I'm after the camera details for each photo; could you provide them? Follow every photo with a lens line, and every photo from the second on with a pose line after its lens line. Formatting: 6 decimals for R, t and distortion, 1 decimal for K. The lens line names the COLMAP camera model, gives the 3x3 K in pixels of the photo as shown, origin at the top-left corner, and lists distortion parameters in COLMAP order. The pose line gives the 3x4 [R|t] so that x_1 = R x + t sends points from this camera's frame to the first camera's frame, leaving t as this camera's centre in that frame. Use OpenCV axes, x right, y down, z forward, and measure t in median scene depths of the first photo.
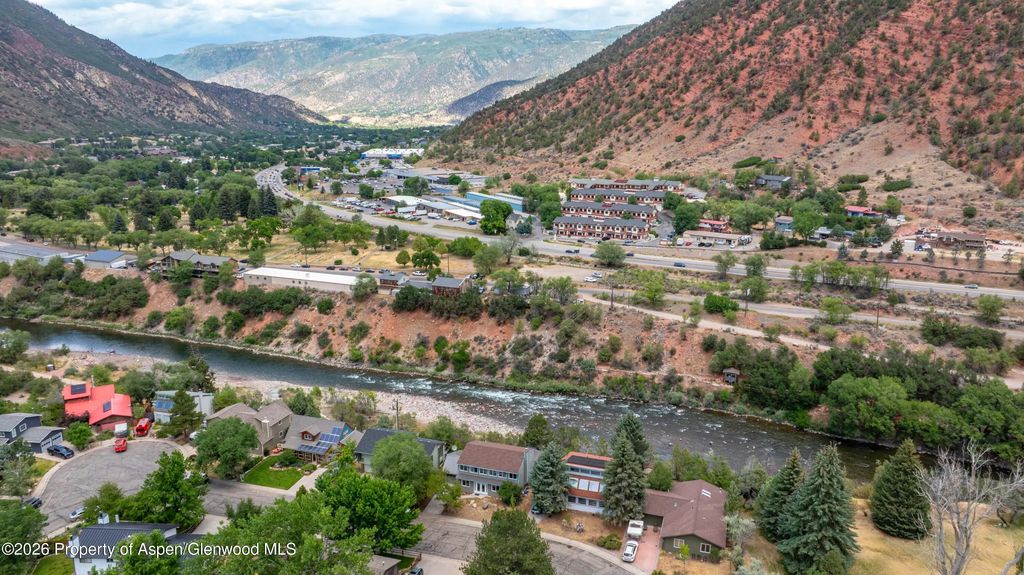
lens RADIAL K [[726.3, 0, 512.0], [0, 726.3, 287.5], [0, 0, 1]] dist [-0.007078, -0.001292]
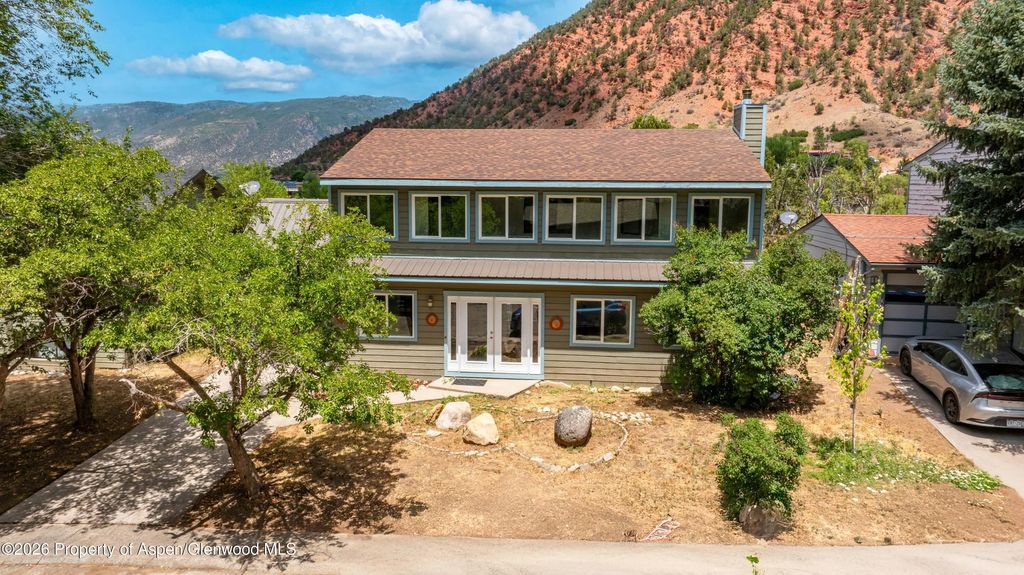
lens RADIAL K [[726.3, 0, 512.0], [0, 726.3, 287.5], [0, 0, 1]] dist [-0.007078, -0.001292]
pose [[0.978573, -0.027333, 0.204078, -0.016940], [0.046597, 0.994834, -0.090193, 0.063106], [-0.200558, 0.097770, 0.974791, 0.189057]]
